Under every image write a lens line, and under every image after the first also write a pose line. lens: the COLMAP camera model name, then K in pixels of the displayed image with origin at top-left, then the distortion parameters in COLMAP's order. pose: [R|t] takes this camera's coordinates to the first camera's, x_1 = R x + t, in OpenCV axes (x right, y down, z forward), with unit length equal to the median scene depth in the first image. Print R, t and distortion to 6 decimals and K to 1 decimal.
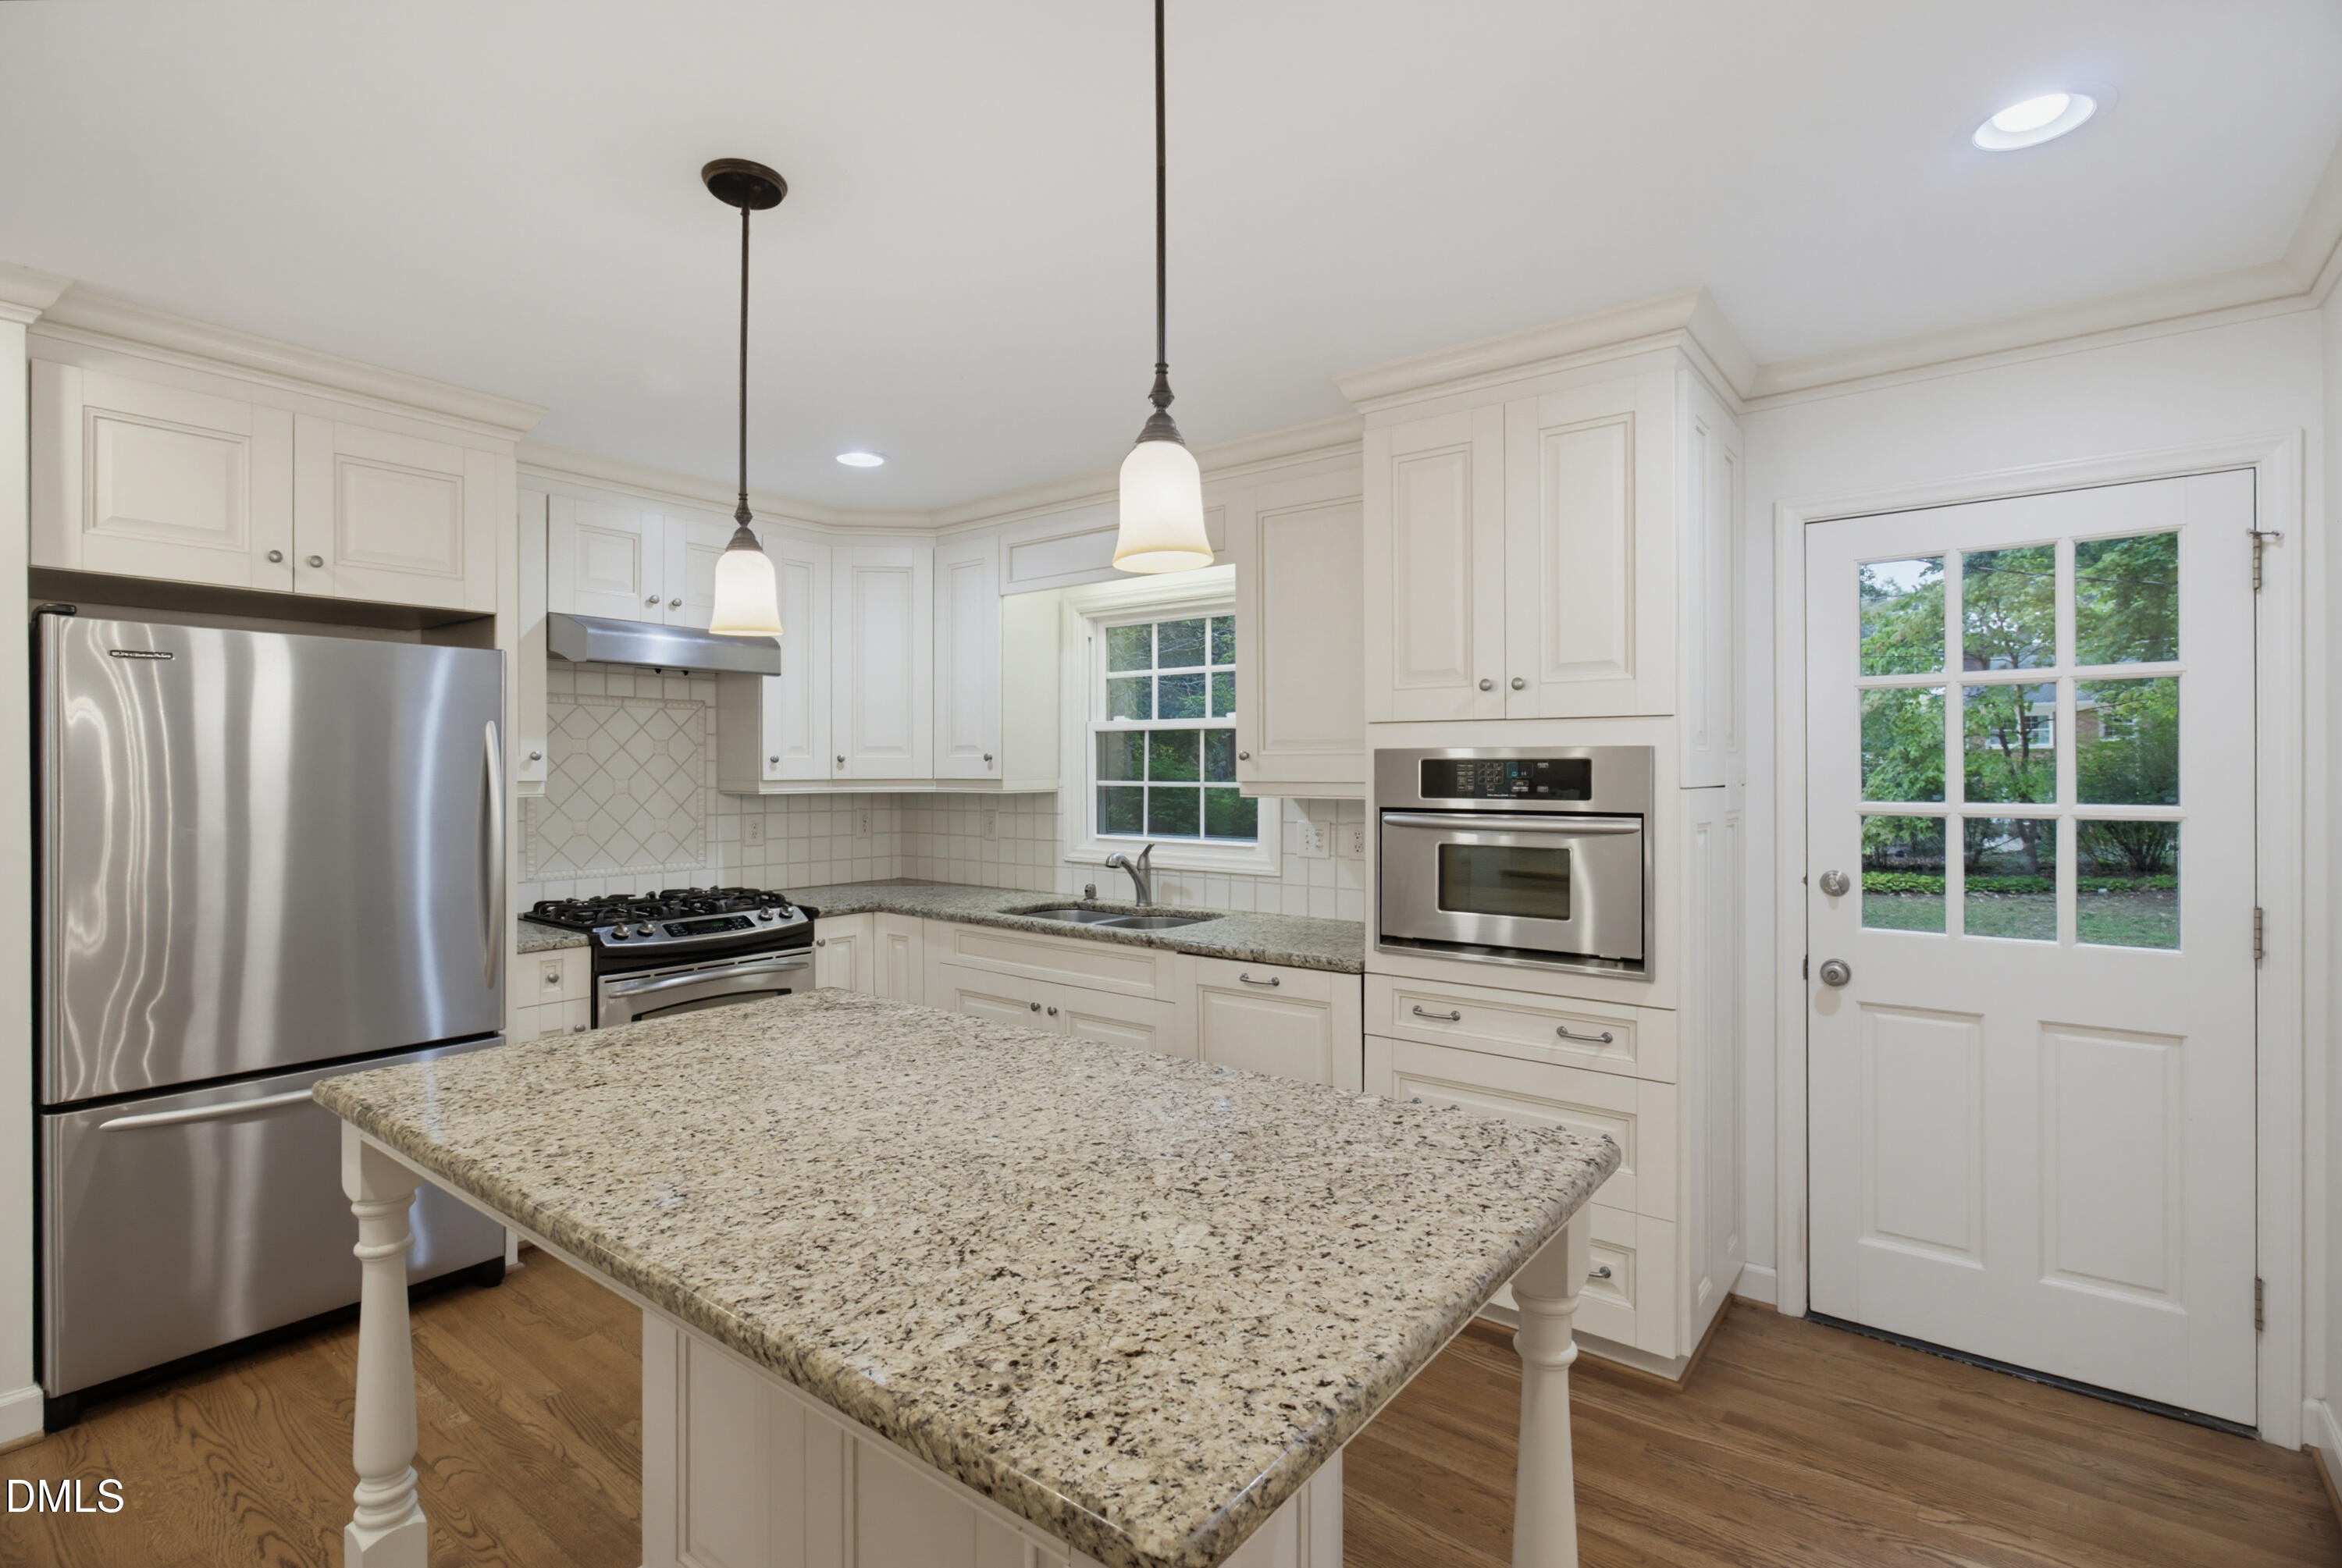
lens RADIAL K [[1089.0, 0, 1161.4], [0, 1089.0, 769.2], [0, 0, 1]] dist [-0.013720, 0.006715]
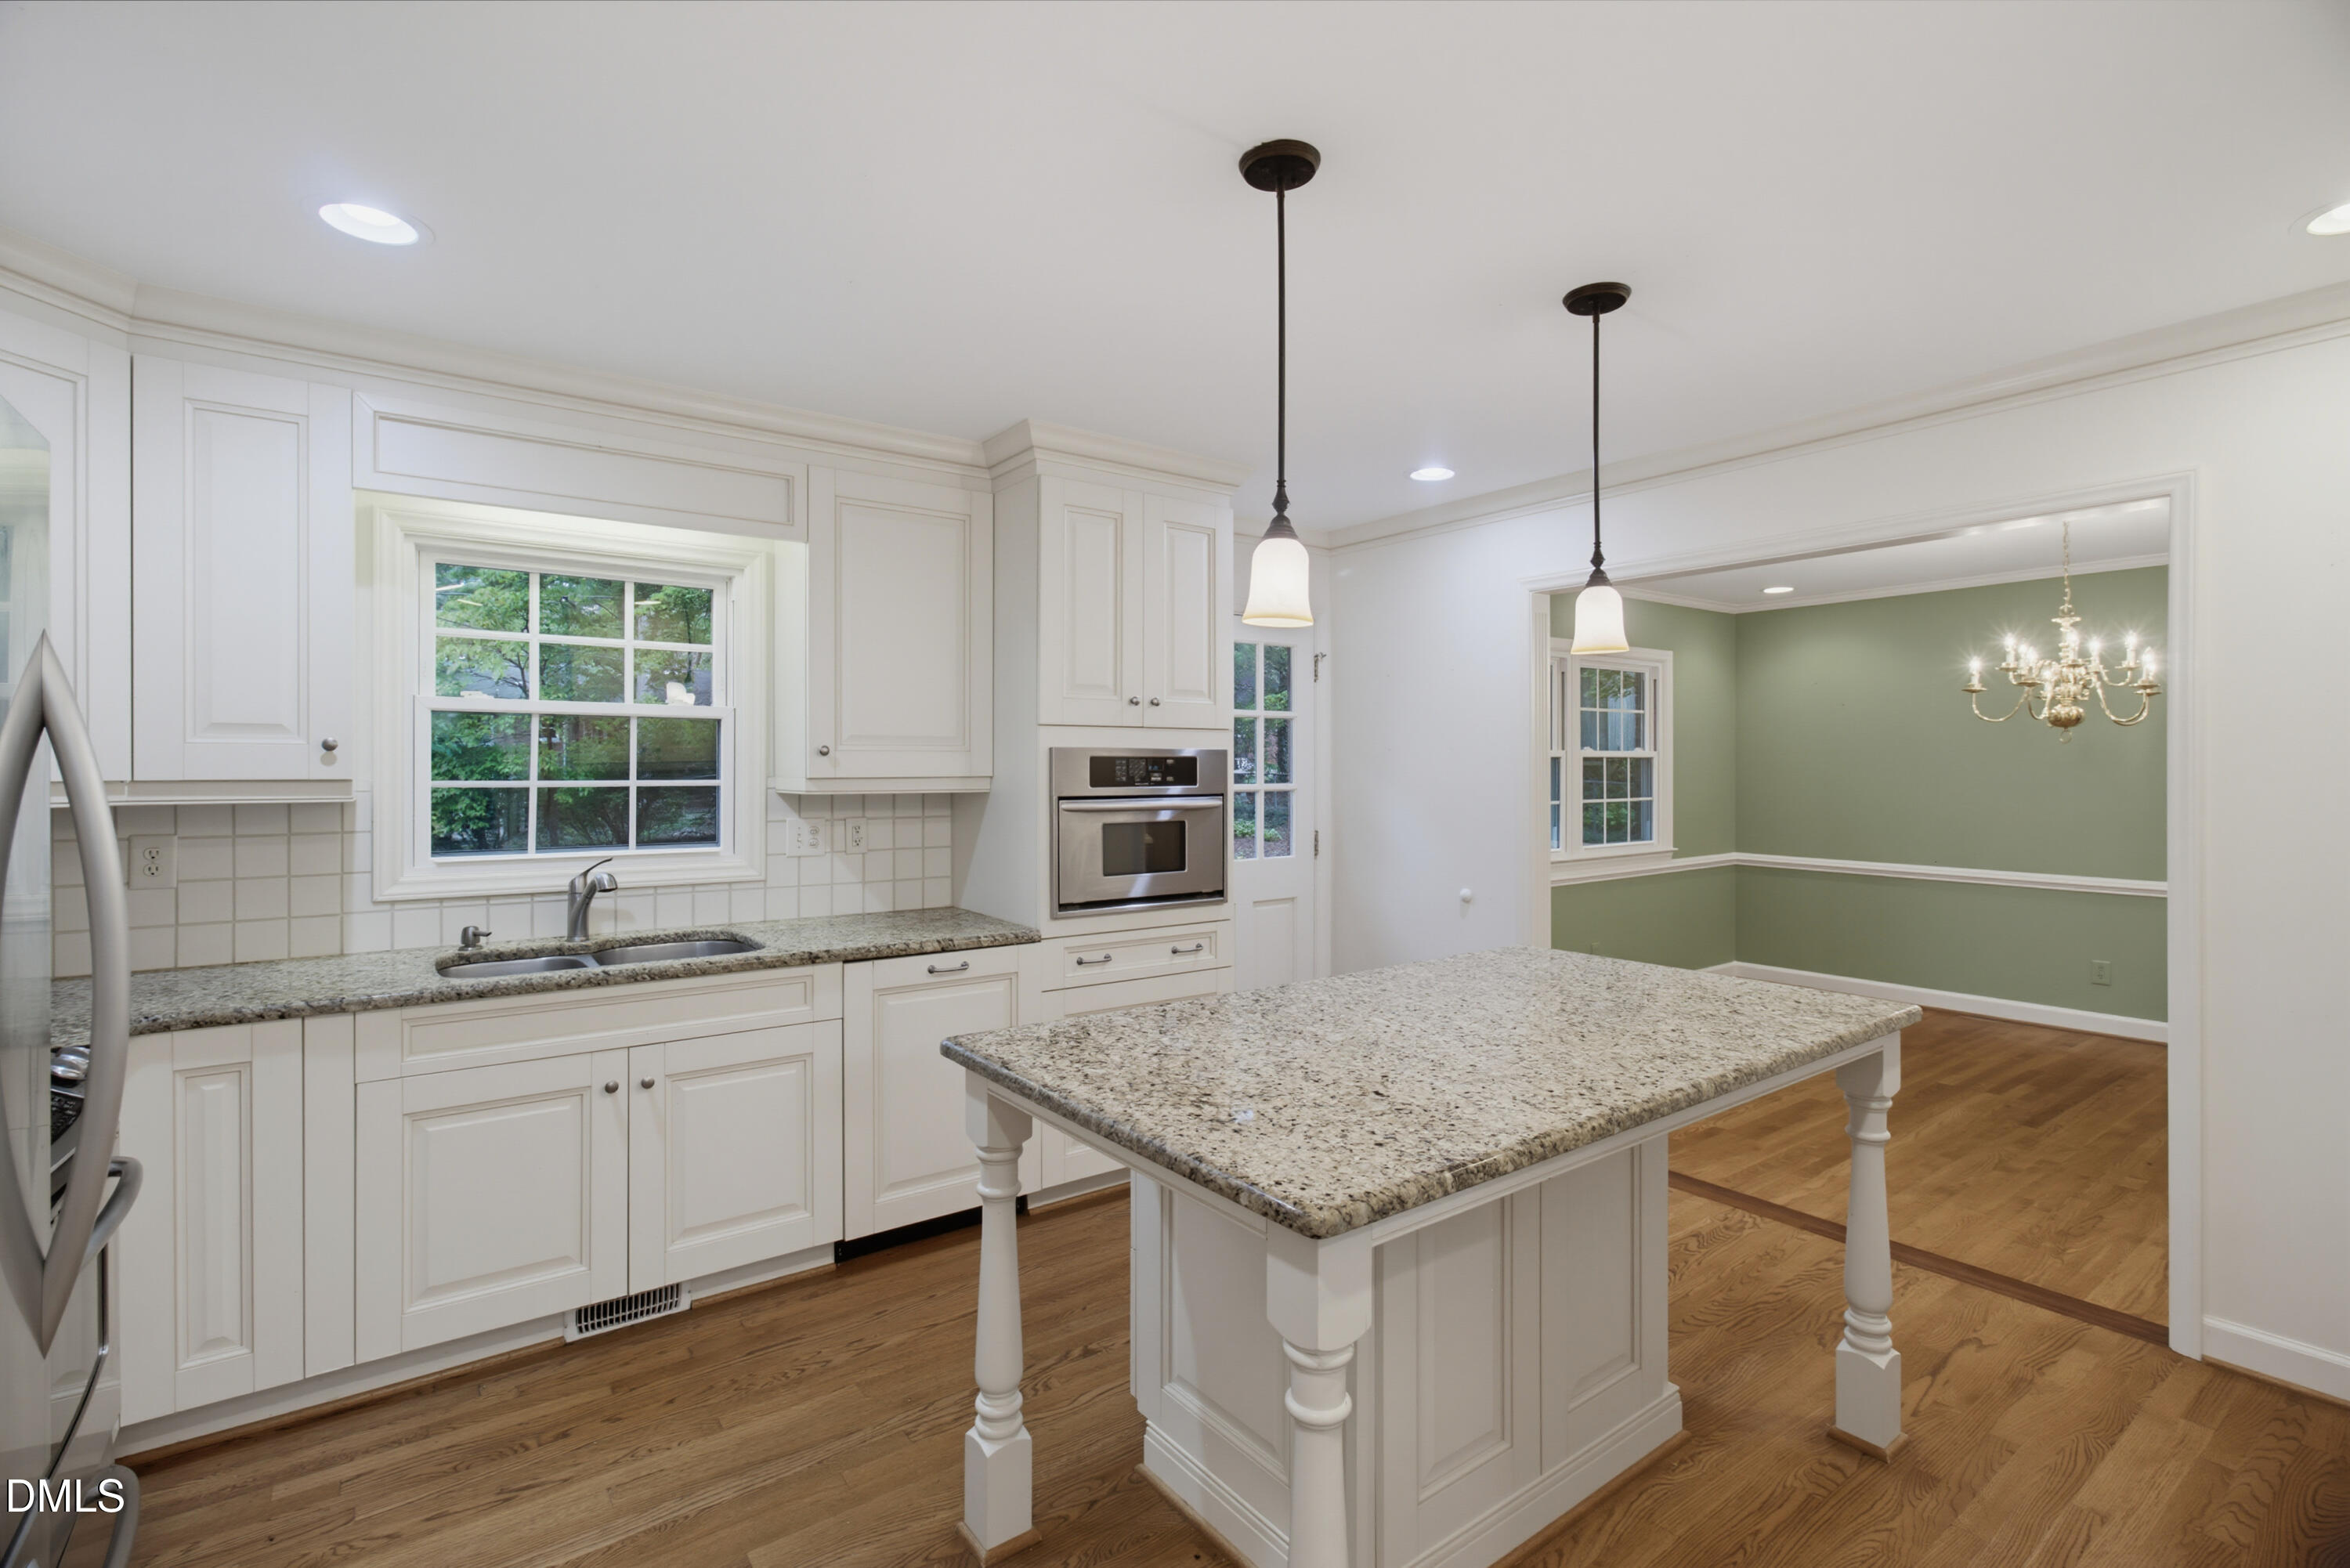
lens RADIAL K [[1092.8, 0, 1180.1], [0, 1092.8, 766.1], [0, 0, 1]] dist [-0.013720, 0.006715]
pose [[0.266741, -0.000609, 0.963768, -0.900827], [-0.001458, 0.999998, 0.001035, 0.000262], [-0.963767, -0.001681, 0.266740, 0.548435]]
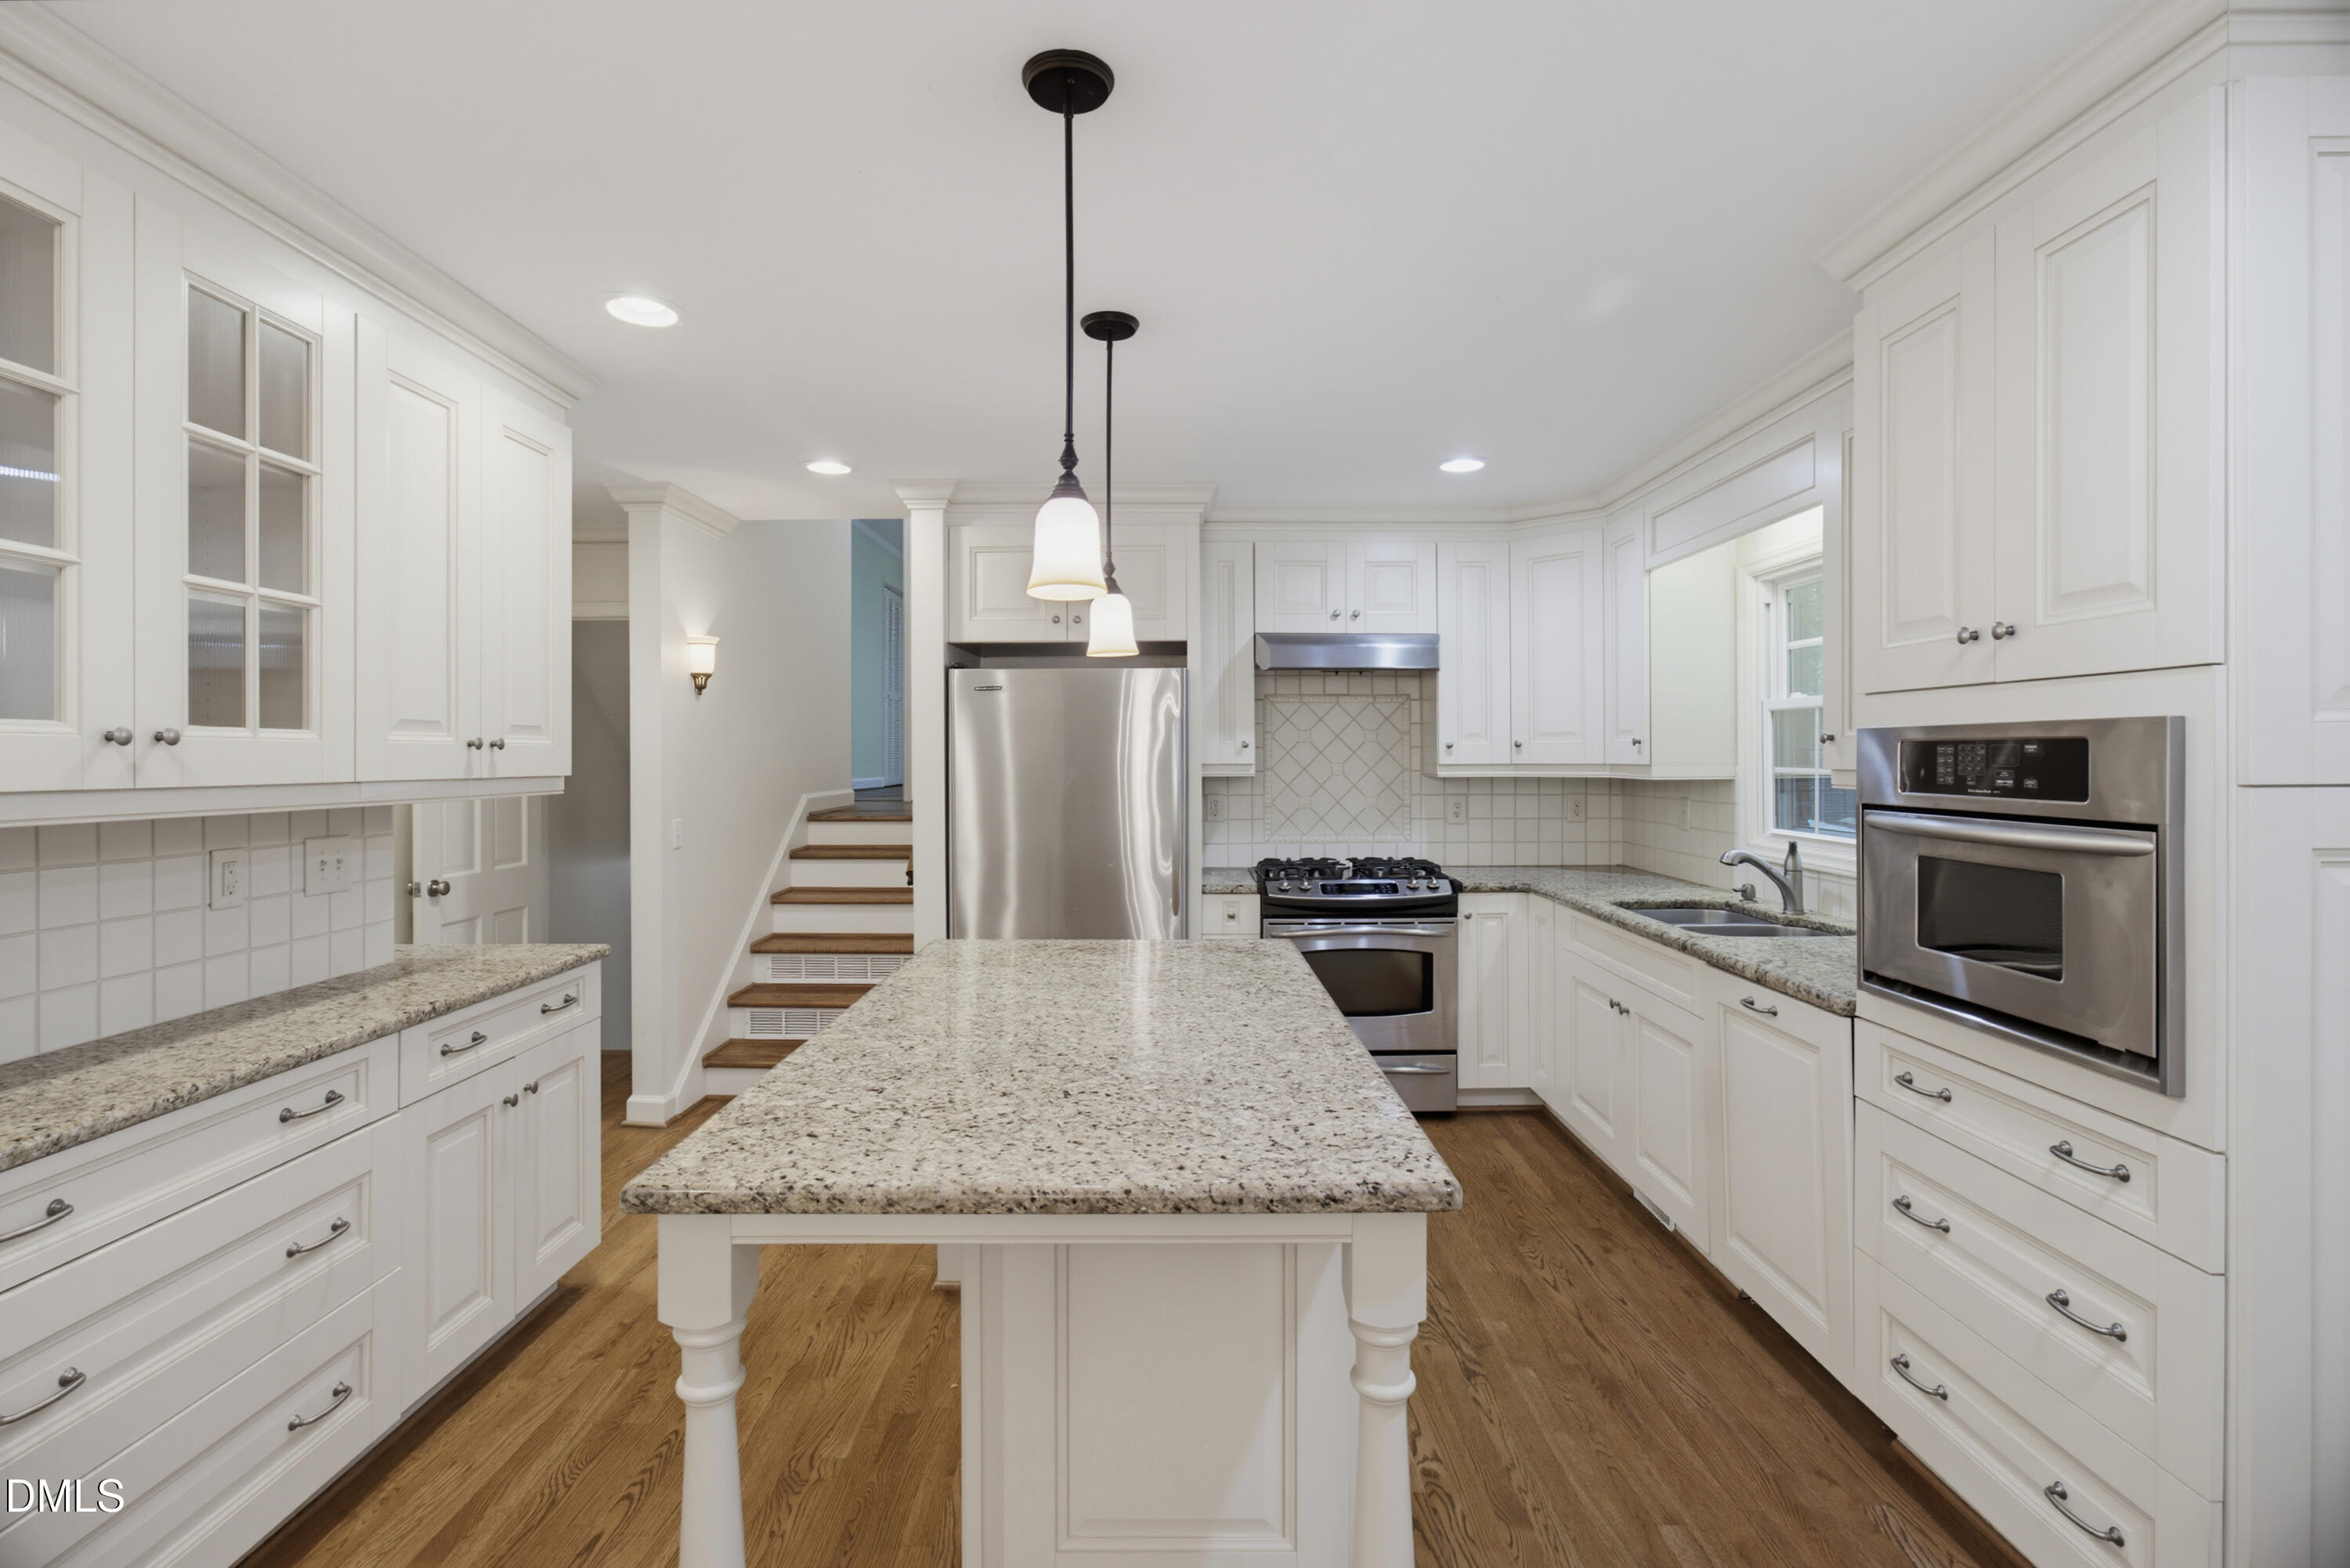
lens RADIAL K [[1092.8, 0, 1175.7], [0, 1092.8, 761.2], [0, 0, 1]] dist [-0.013720, 0.006715]
pose [[0.617666, 0.002536, -0.786436, 0.496441], [0.003721, 0.999974, 0.006147, -0.001419], [0.786432, -0.006723, 0.617641, 0.147123]]
